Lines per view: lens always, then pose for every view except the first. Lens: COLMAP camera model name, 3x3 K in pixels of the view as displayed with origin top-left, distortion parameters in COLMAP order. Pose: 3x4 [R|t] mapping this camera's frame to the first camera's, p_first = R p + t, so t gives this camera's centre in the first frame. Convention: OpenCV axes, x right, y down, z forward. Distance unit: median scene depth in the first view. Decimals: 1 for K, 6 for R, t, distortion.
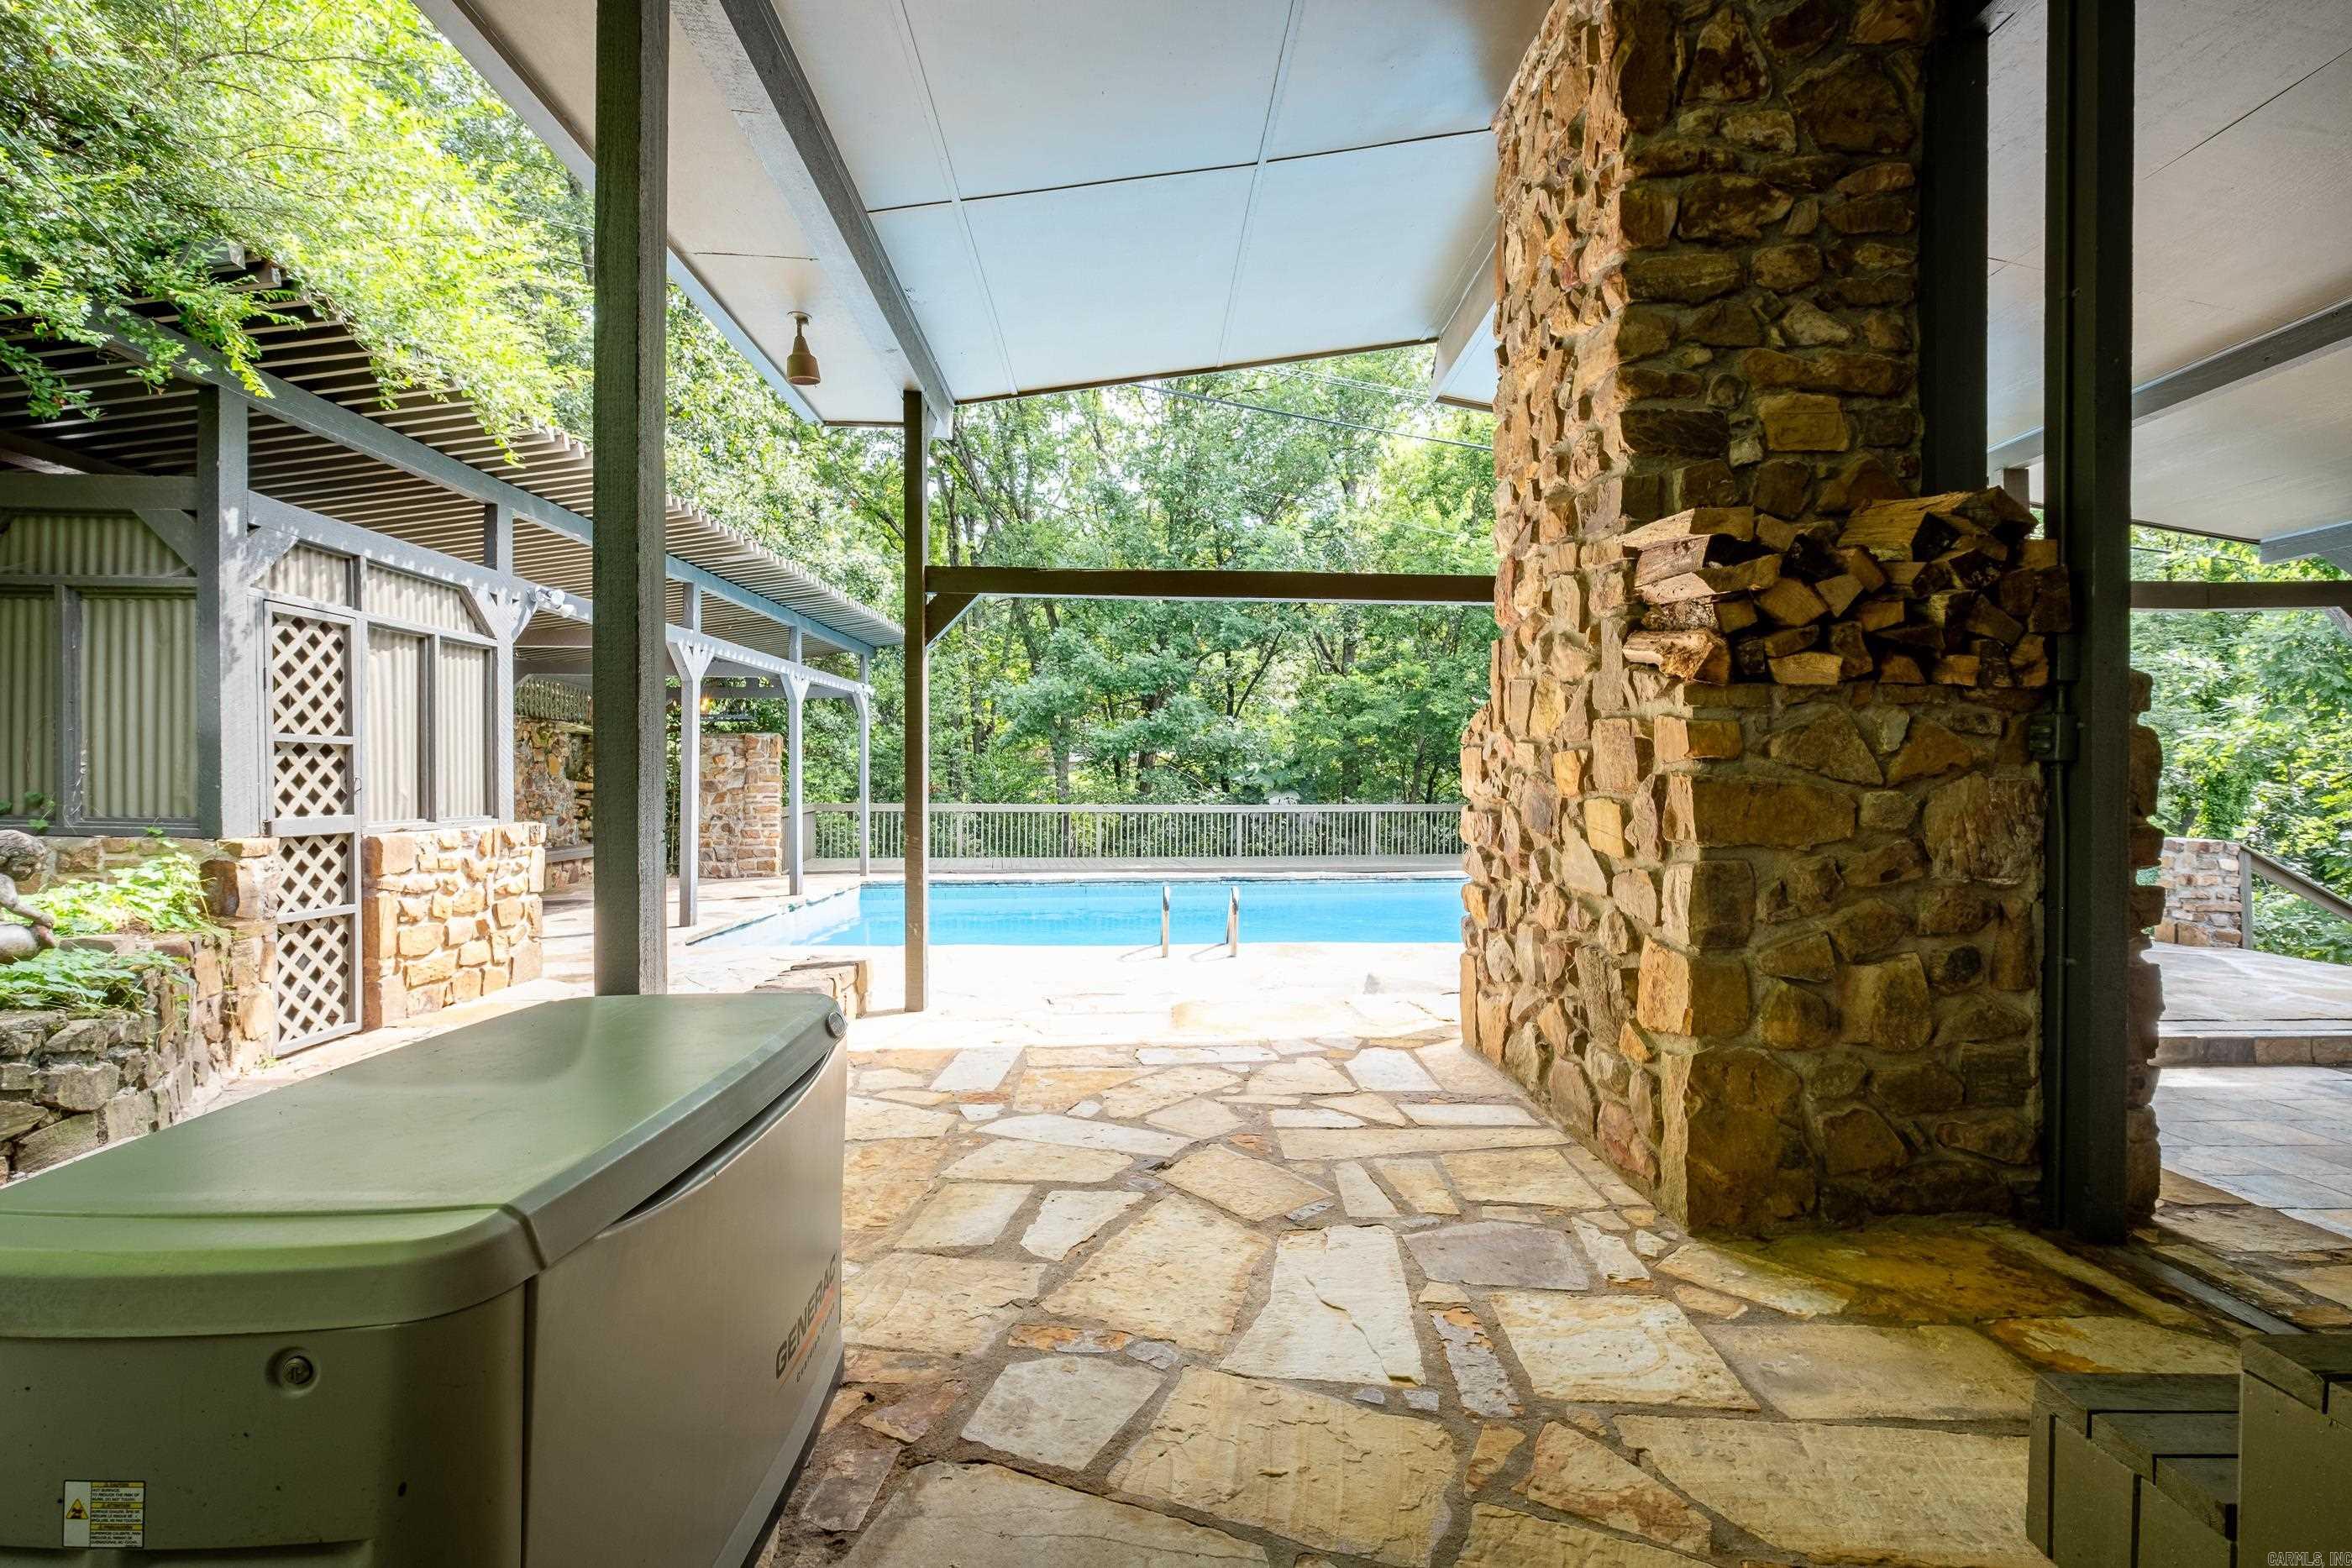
lens RADIAL K [[1051.4, 0, 1191.7], [0, 1051.4, 790.9], [0, 0, 1]] dist [-0.004273, 0.000324]
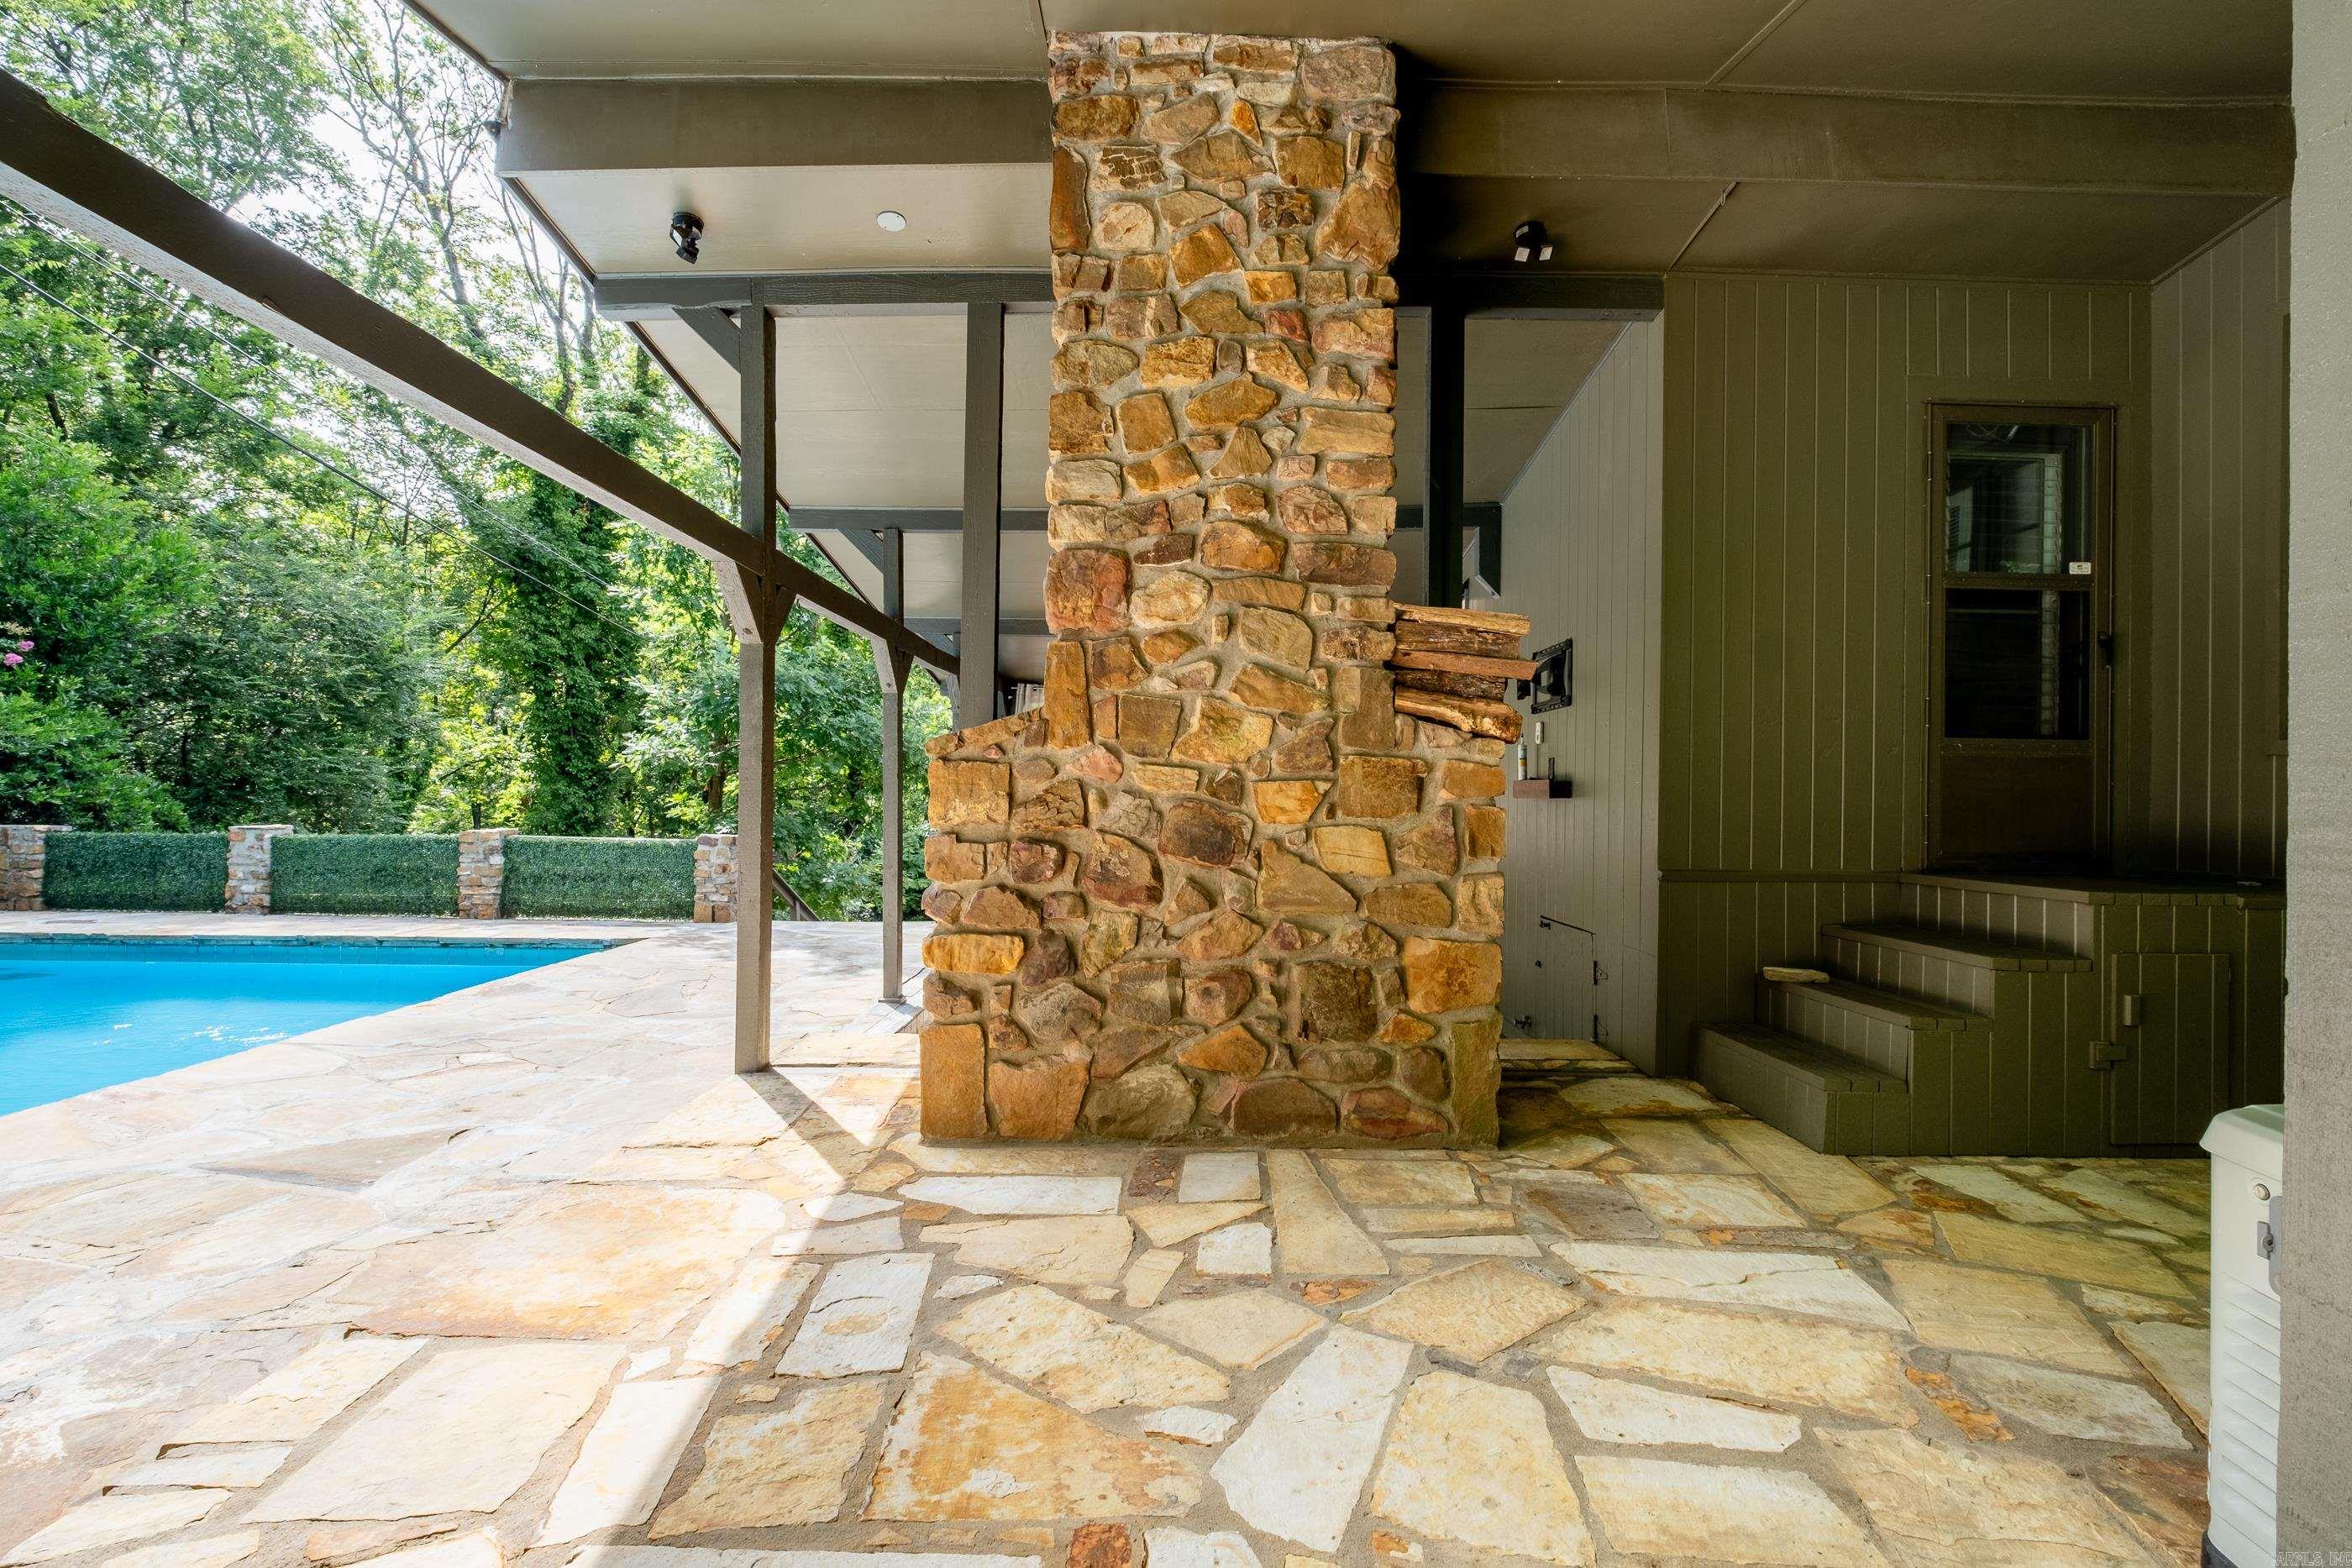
lens RADIAL K [[1051.4, 0, 1225.1], [0, 1051.4, 789.8], [0, 0, 1]] dist [-0.004273, 0.000324]
pose [[0.023472, 0.000028, 0.999724, -0.627479], [-0.006685, 0.999978, 0.000128, -0.026463], [-0.999702, -0.006686, 0.023472, 0.940687]]
